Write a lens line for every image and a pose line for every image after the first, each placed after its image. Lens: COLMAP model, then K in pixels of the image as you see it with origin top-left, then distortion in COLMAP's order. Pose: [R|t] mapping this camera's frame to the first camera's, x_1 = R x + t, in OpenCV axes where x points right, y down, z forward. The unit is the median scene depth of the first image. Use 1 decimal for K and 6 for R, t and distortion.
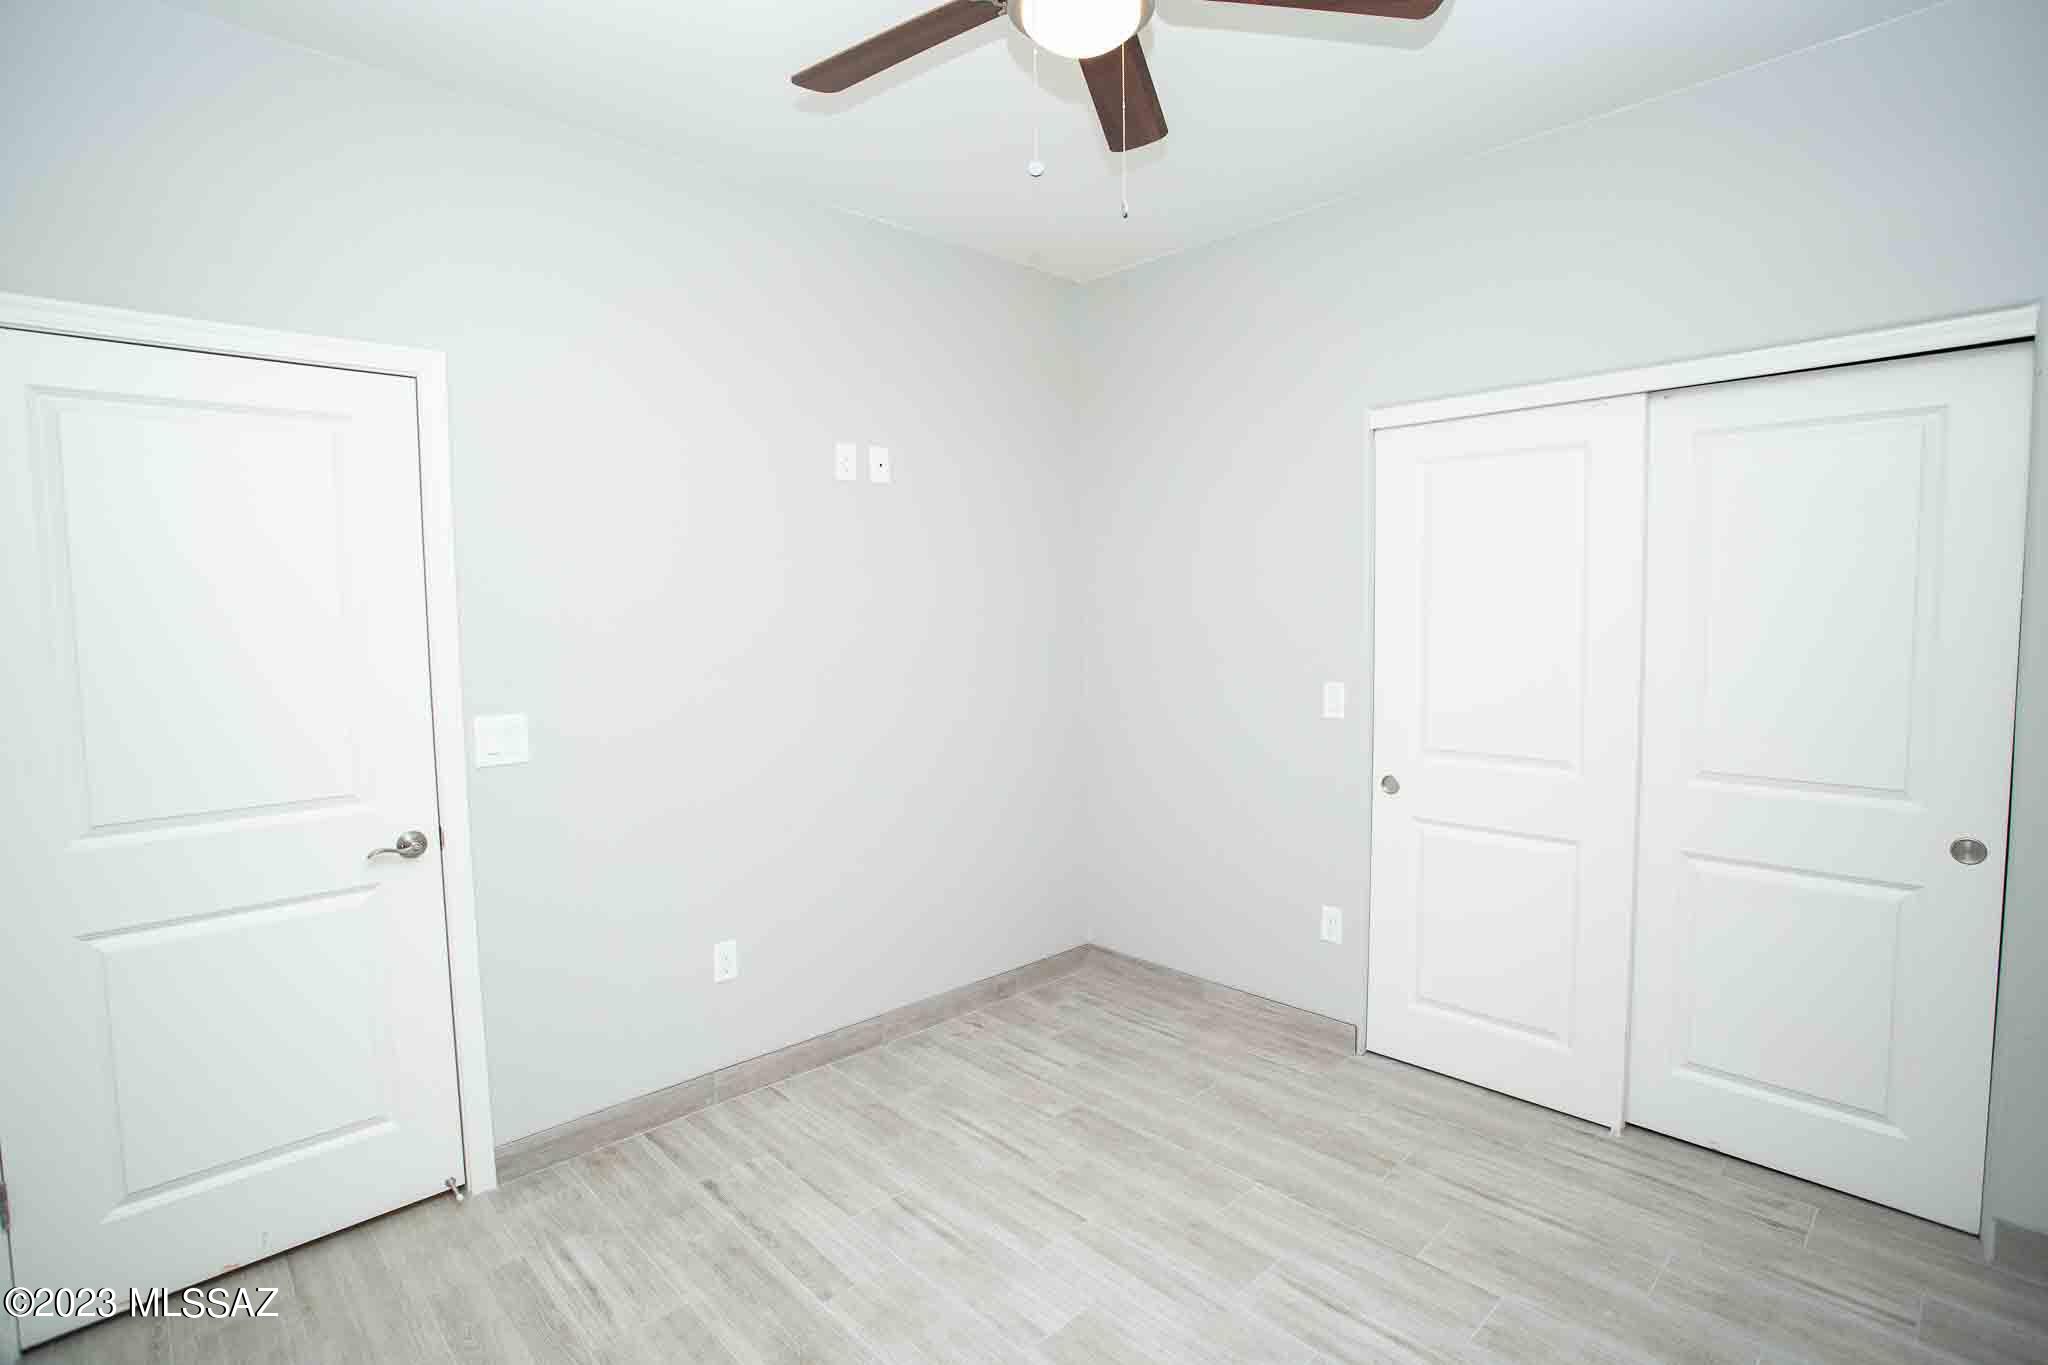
lens RADIAL K [[996.5, 0, 1029.9], [0, 996.5, 671.0], [0, 0, 1]] dist [-0.069987, 0.028510]
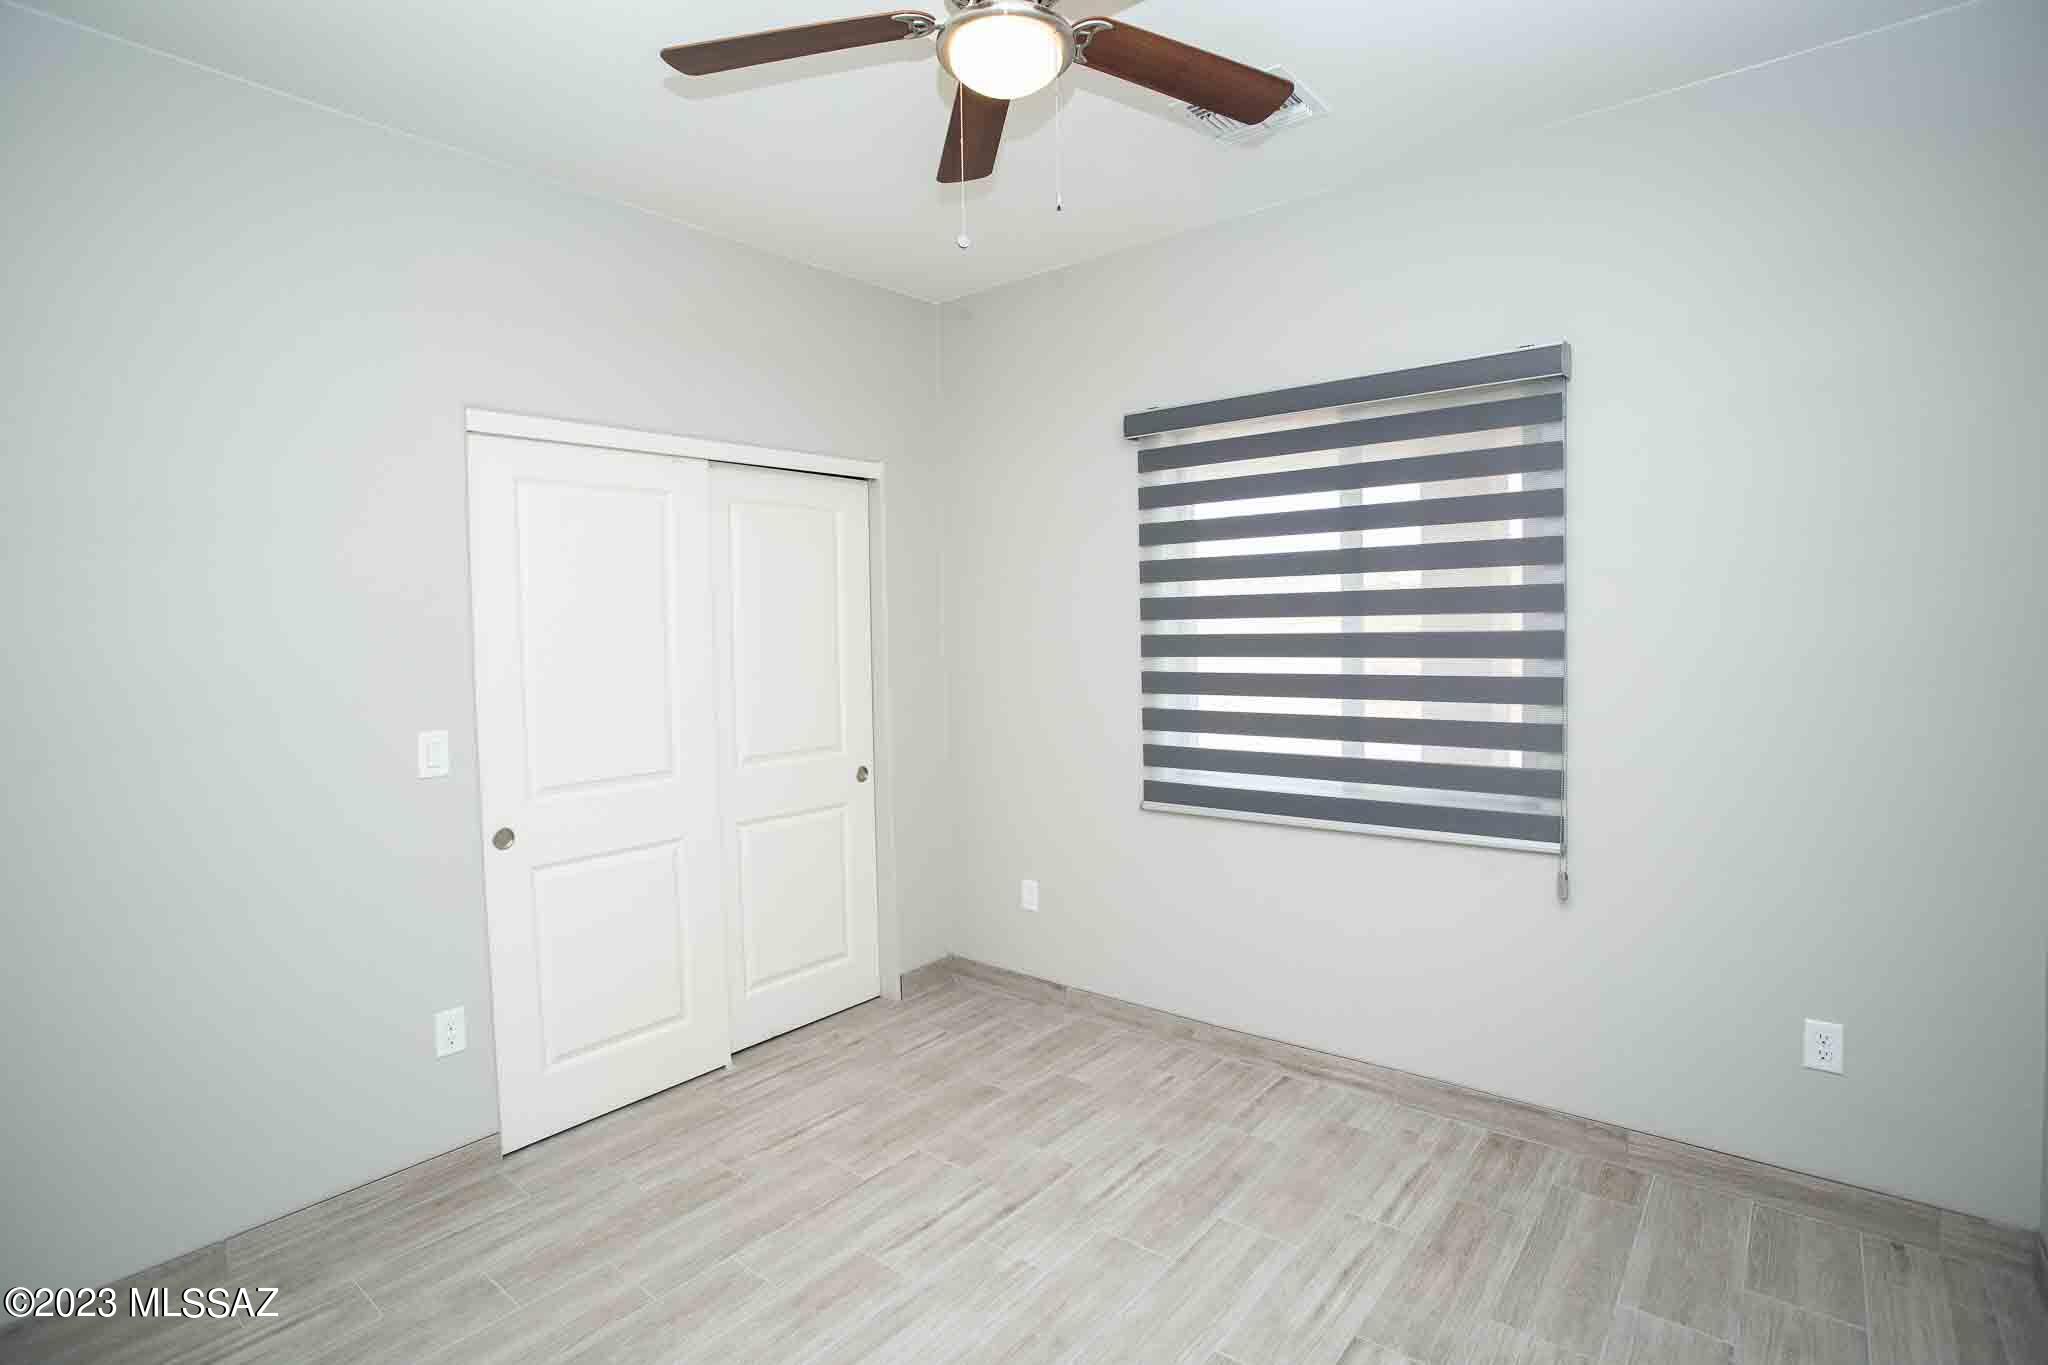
lens RADIAL K [[996.5, 0, 1029.9], [0, 996.5, 671.0], [0, 0, 1]] dist [-0.069987, 0.028510]
pose [[-0.131307, -0.030043, 0.990886, -0.676697], [0.087556, 0.995283, 0.041779, -0.034770], [-0.987468, 0.092244, -0.128057, 0.776171]]
